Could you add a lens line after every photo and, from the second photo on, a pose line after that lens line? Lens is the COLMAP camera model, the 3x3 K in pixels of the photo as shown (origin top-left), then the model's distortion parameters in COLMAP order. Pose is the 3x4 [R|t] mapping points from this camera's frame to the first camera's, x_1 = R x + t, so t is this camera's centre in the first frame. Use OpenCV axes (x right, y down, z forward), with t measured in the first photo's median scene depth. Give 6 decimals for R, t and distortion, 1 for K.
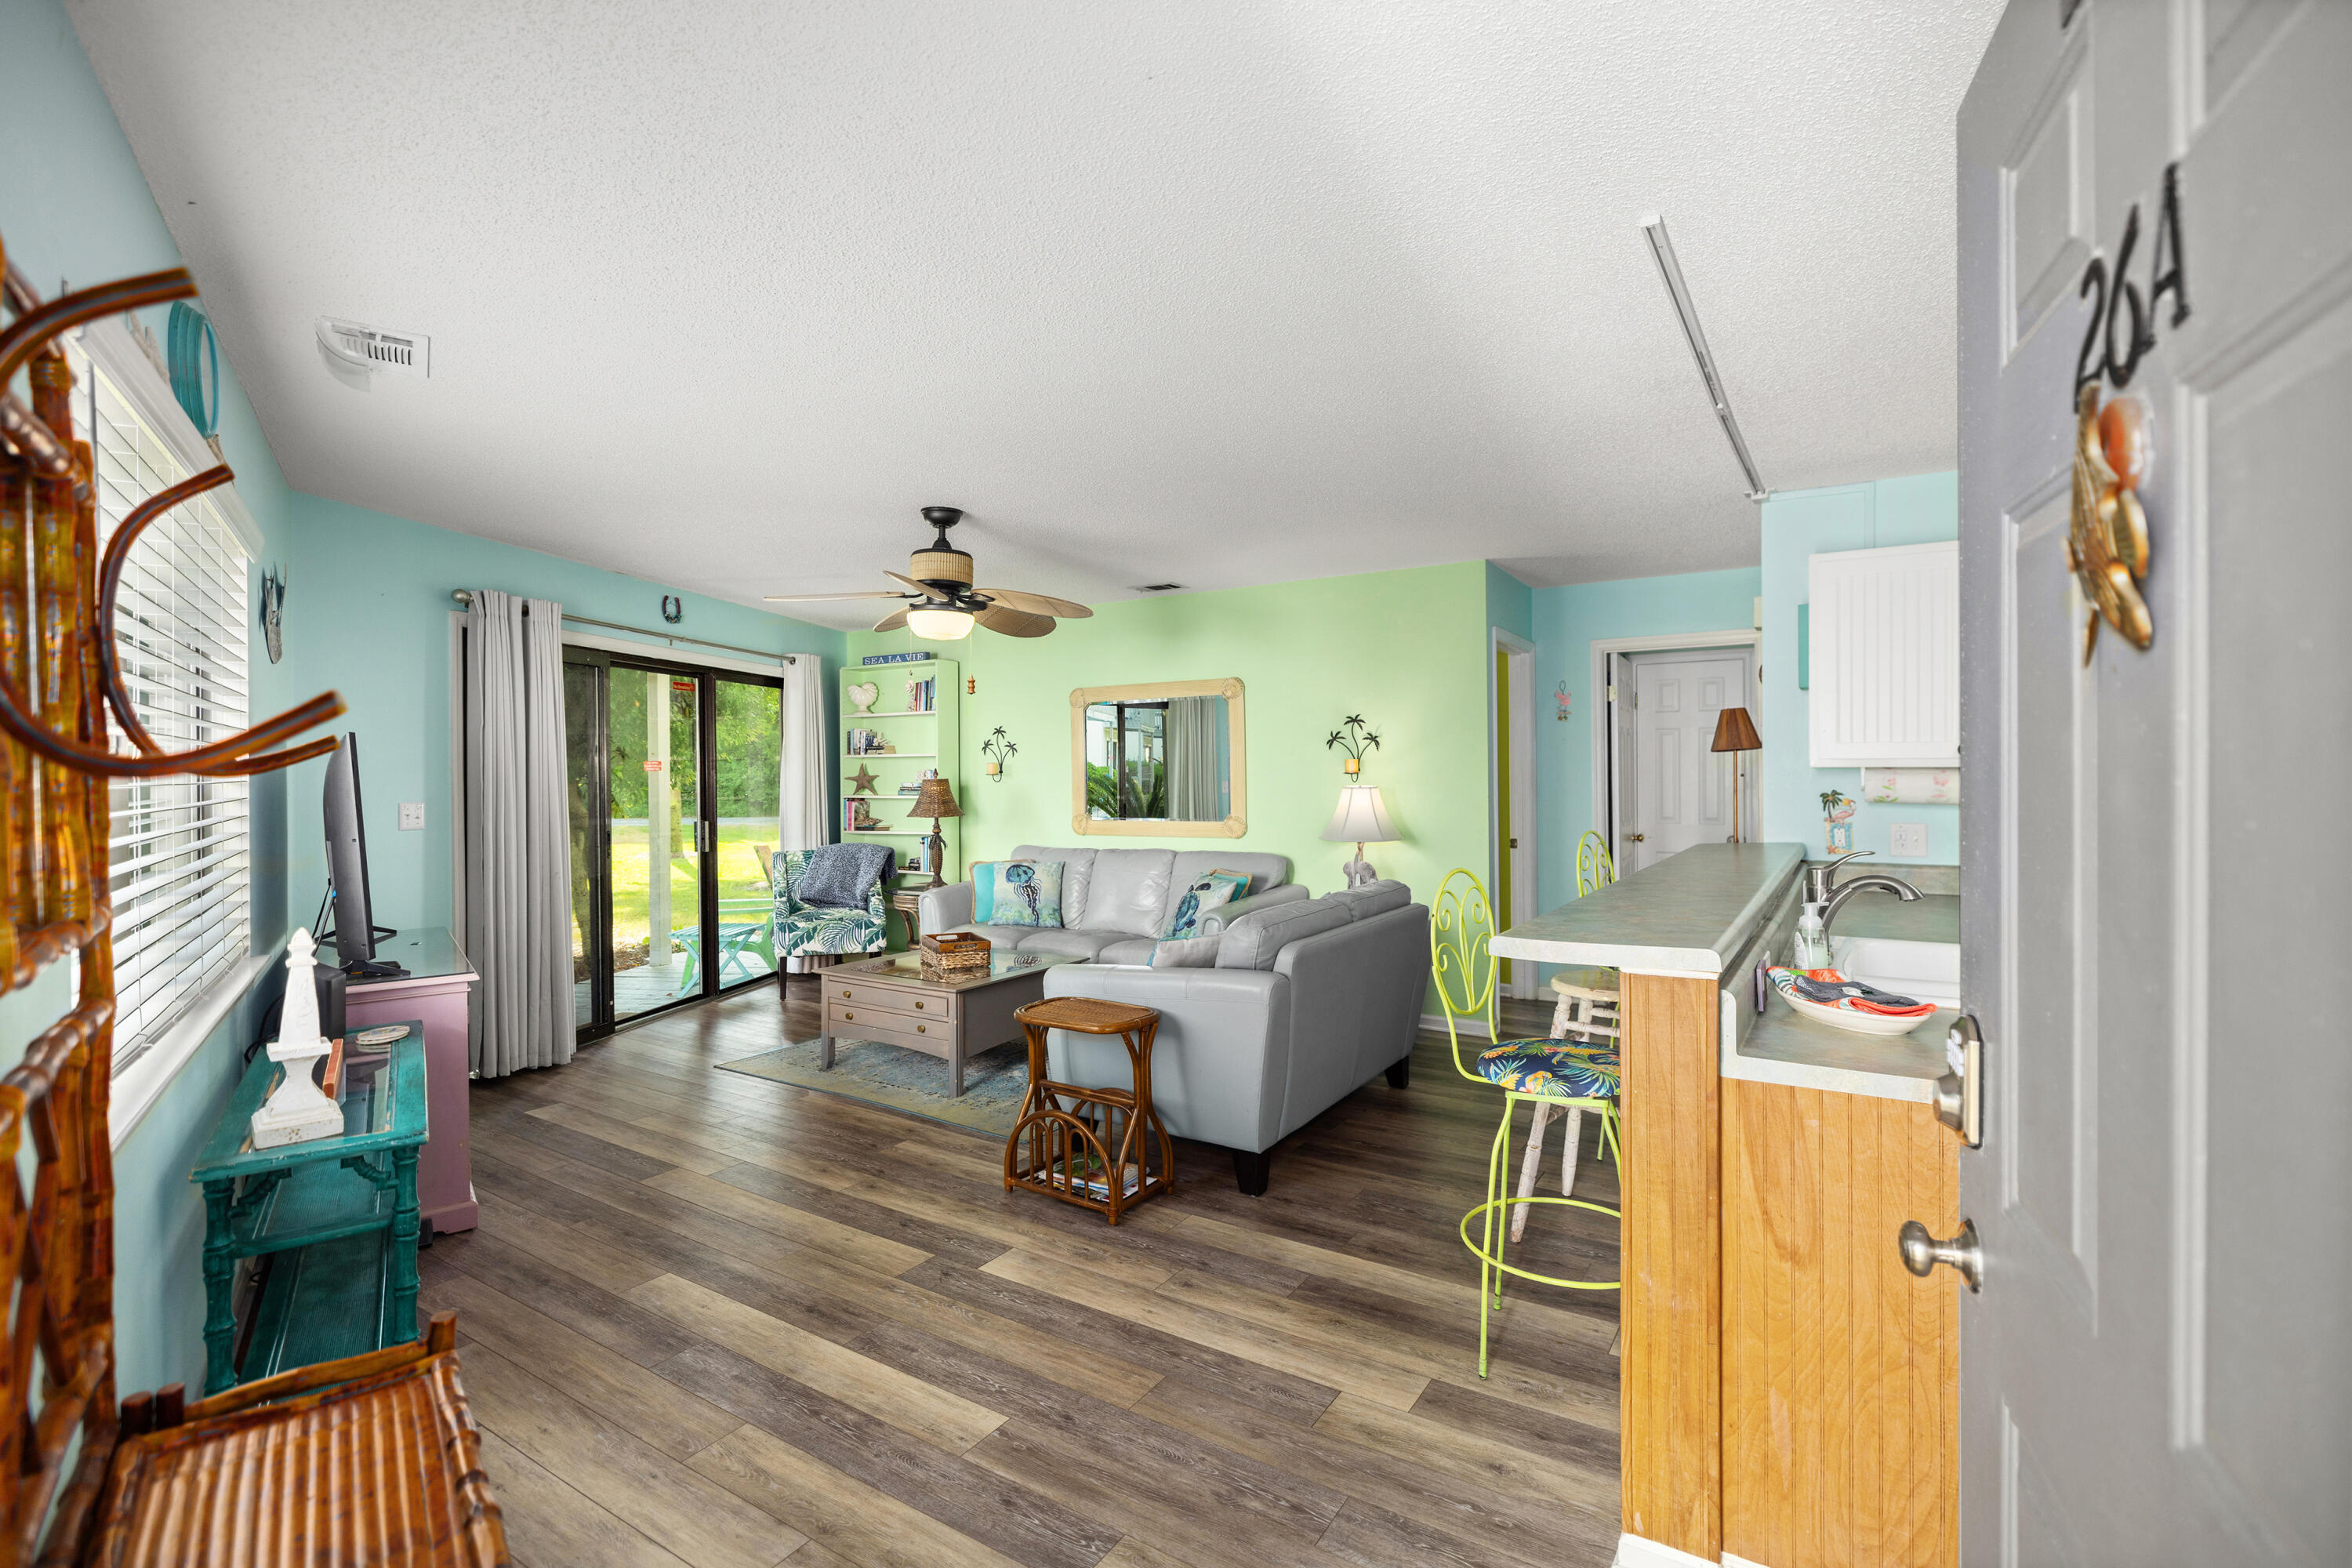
lens RADIAL K [[1023.0, 0, 1214.2], [0, 1023.0, 775.2], [0, 0, 1]] dist [-0.000699, -0.000064]
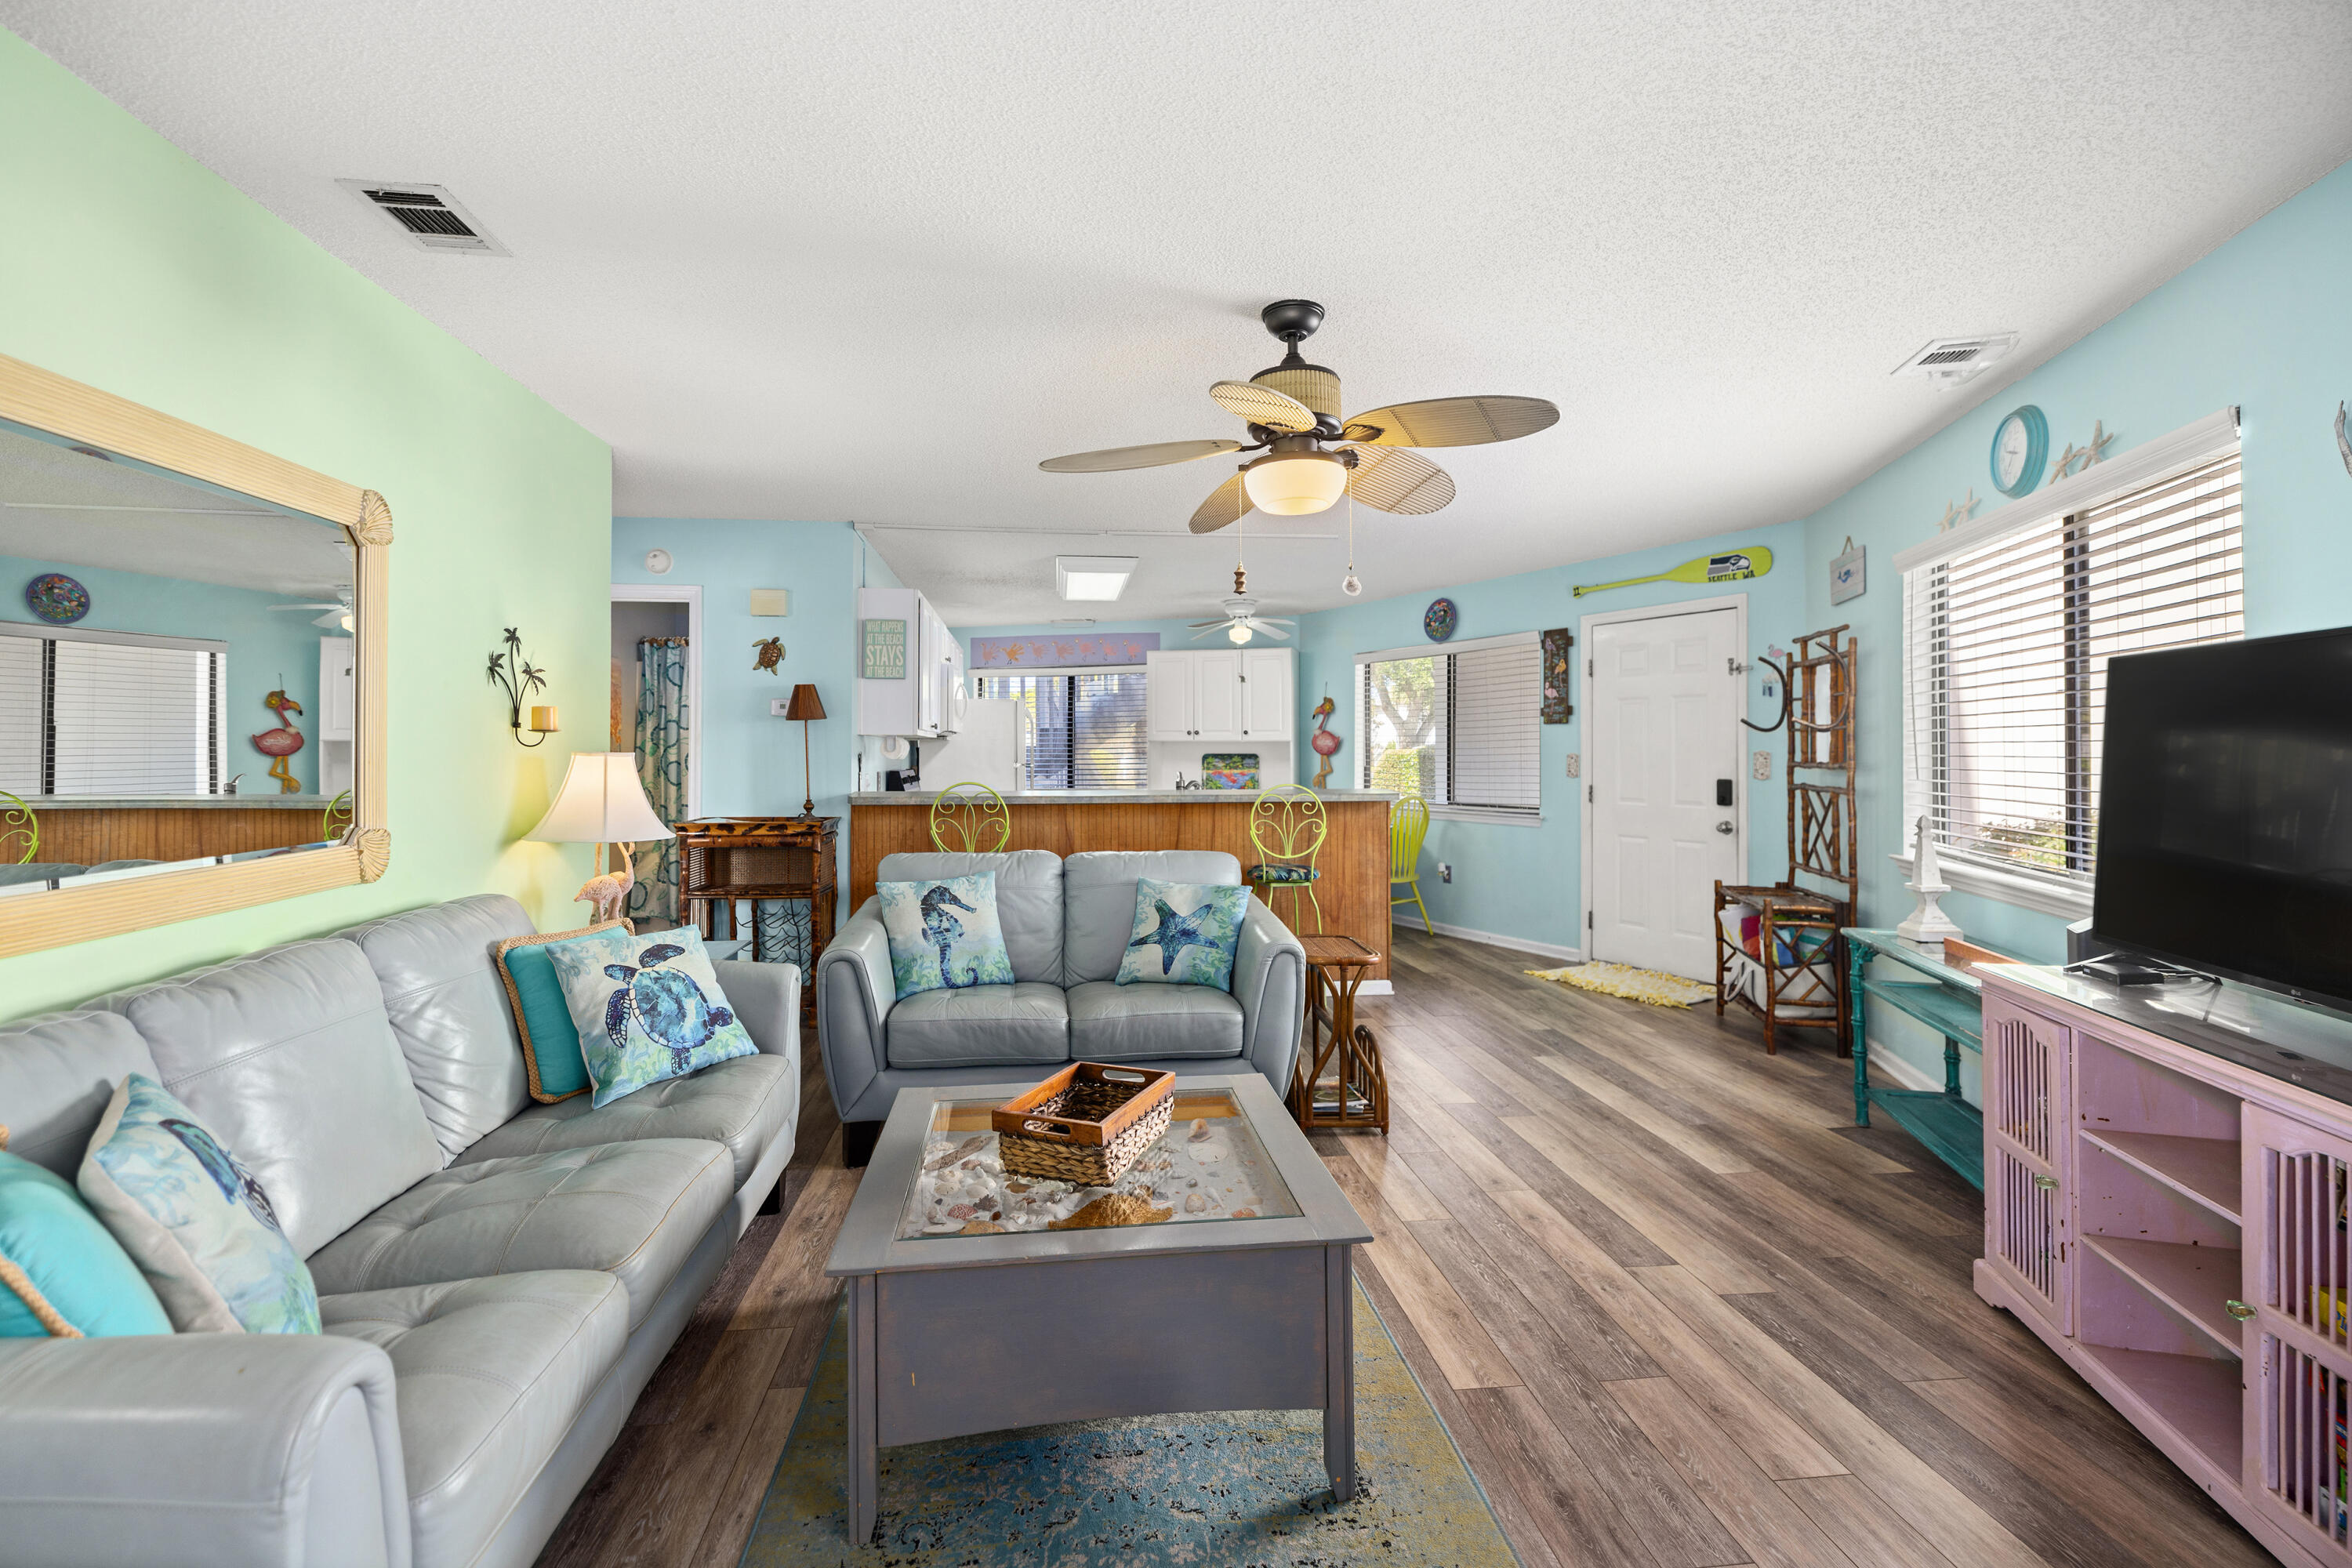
lens RADIAL K [[1068.8, 0, 1136.5], [0, 1068.8, 748.4], [0, 0, 1]] dist [0.002155, 0.000217]
pose [[-0.585465, 0.008641, 0.810652, -0.480906], [0.008880, 0.999952, -0.004245, 0.012111], [-0.810649, 0.004714, -0.585513, 0.948369]]
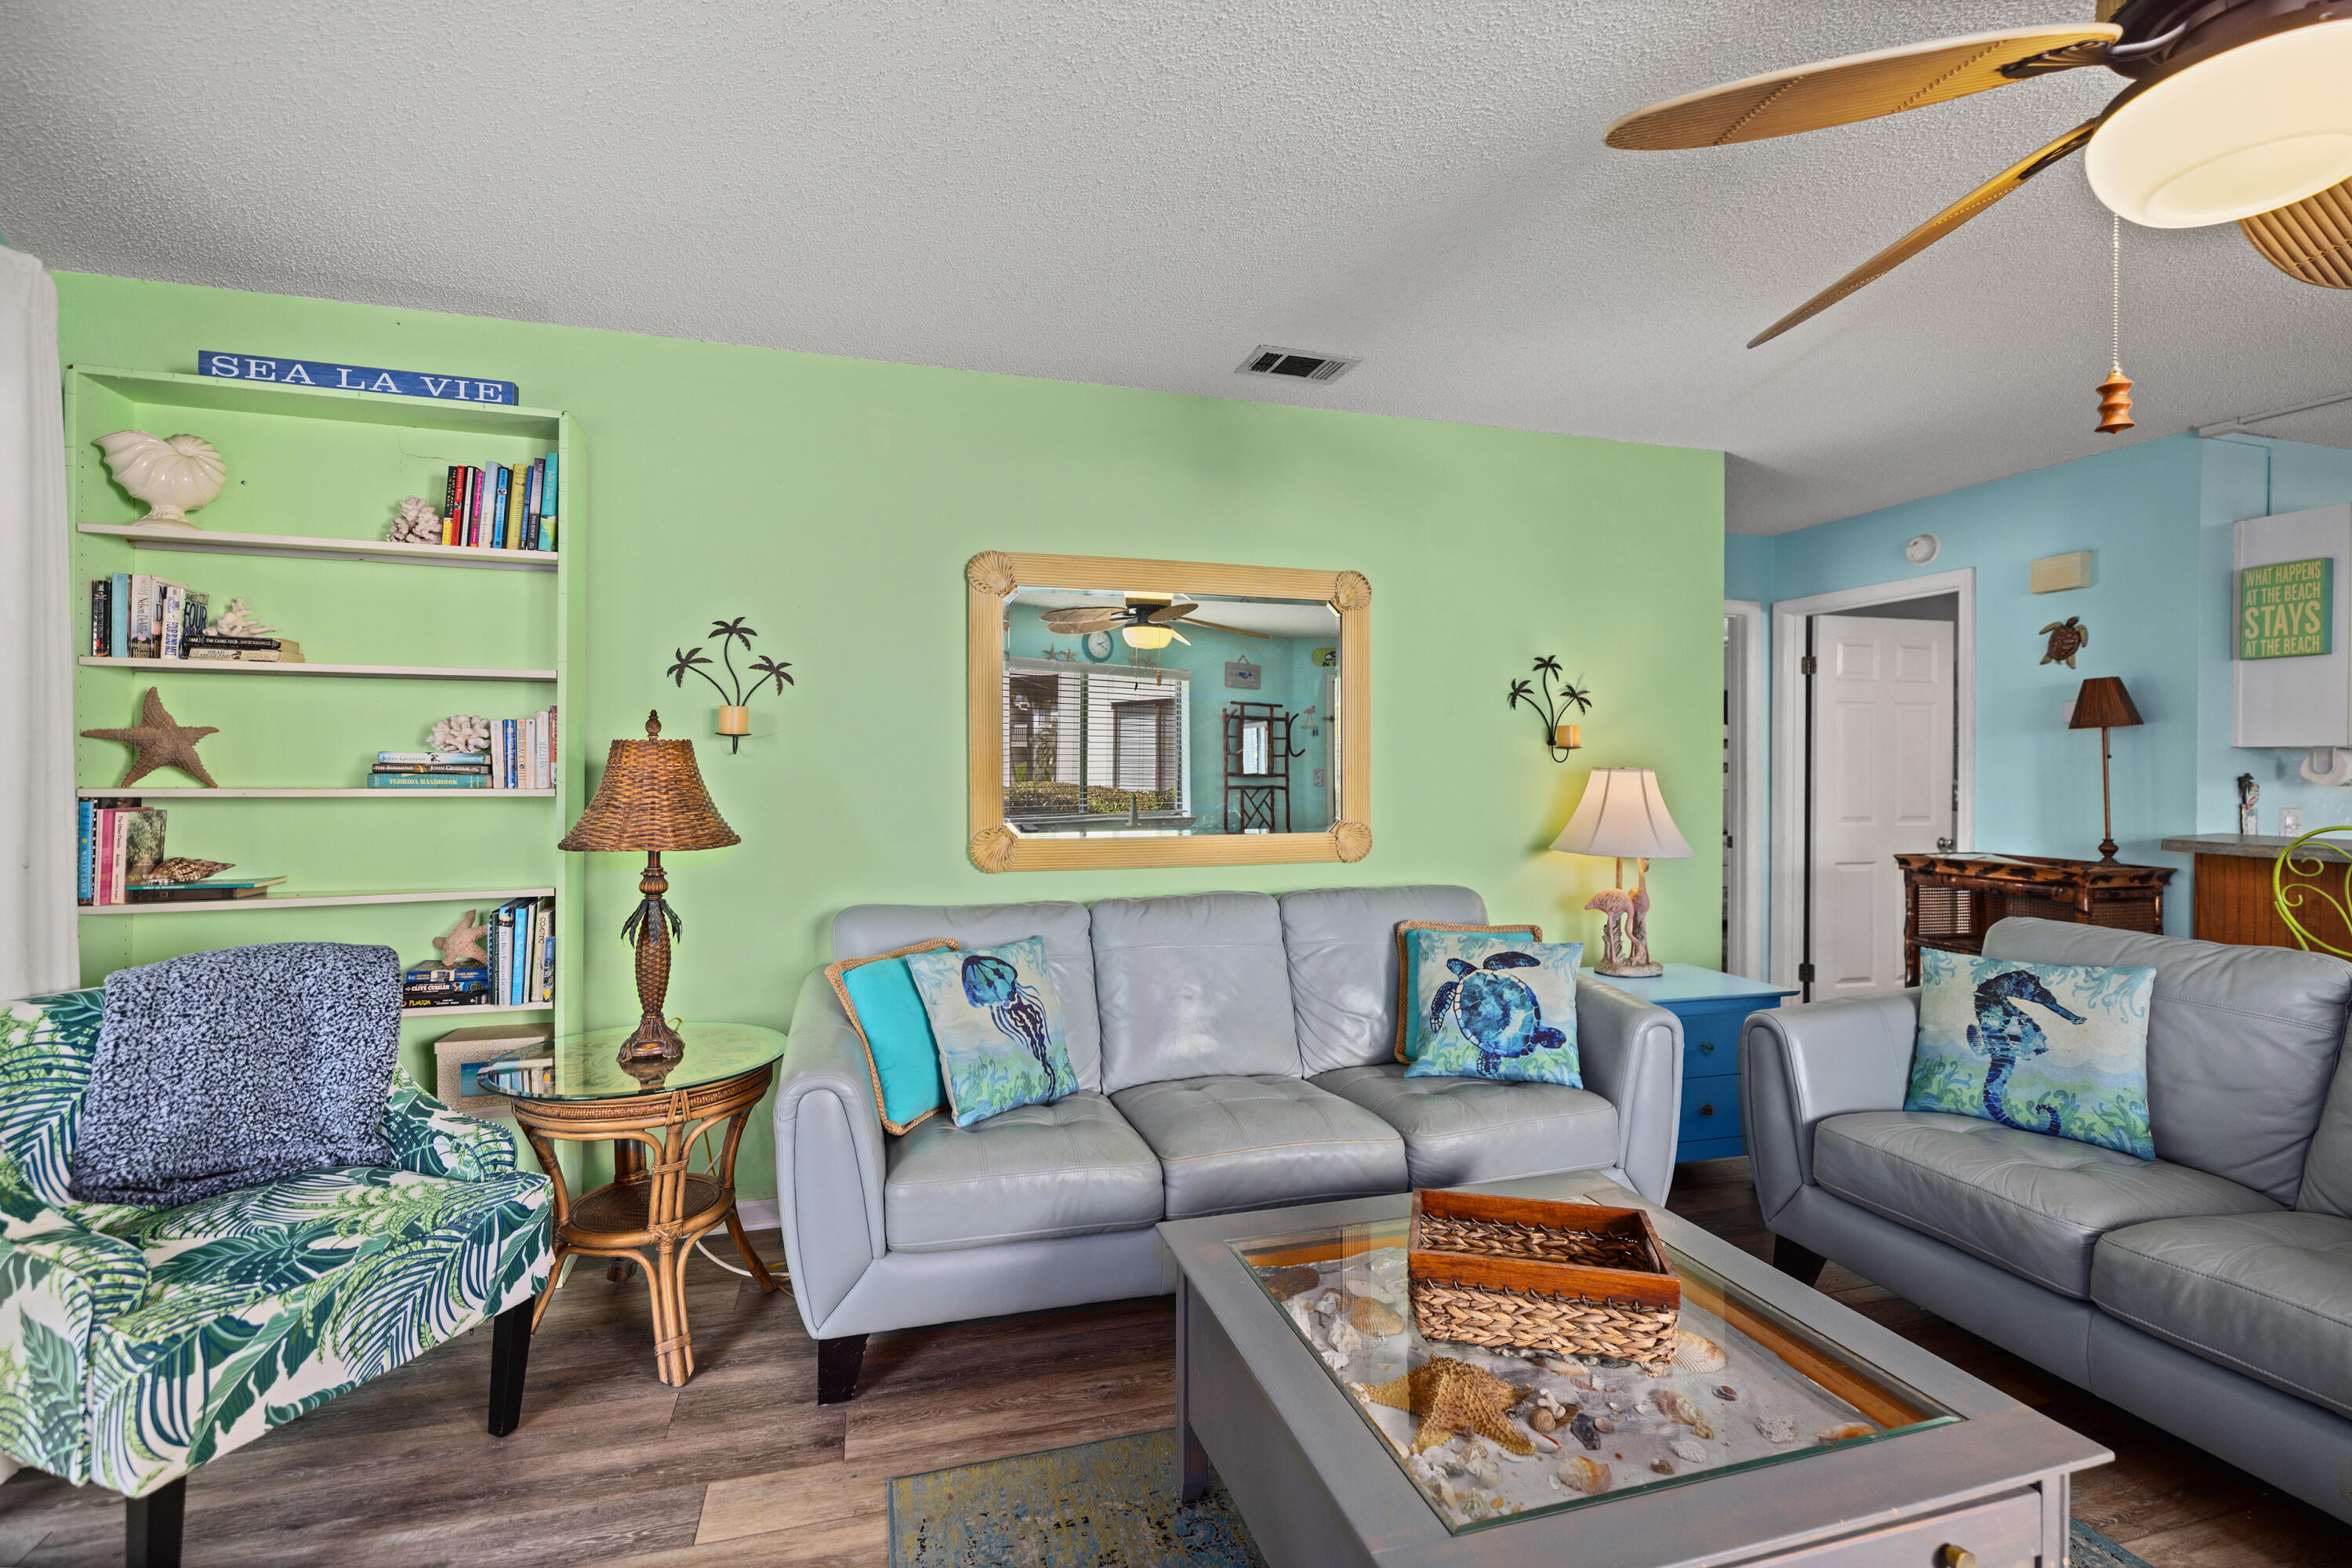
lens RADIAL K [[1007.9, 0, 1176.0], [0, 1007.9, 784.0], [0, 0, 1]] dist [-0.001489, -0.000311]
pose [[0.685402, 0.000550, 0.728165, -0.419549], [-0.007850, 0.999947, 0.006634, 0.015991], [-0.728123, -0.010264, 0.685370, 0.661672]]
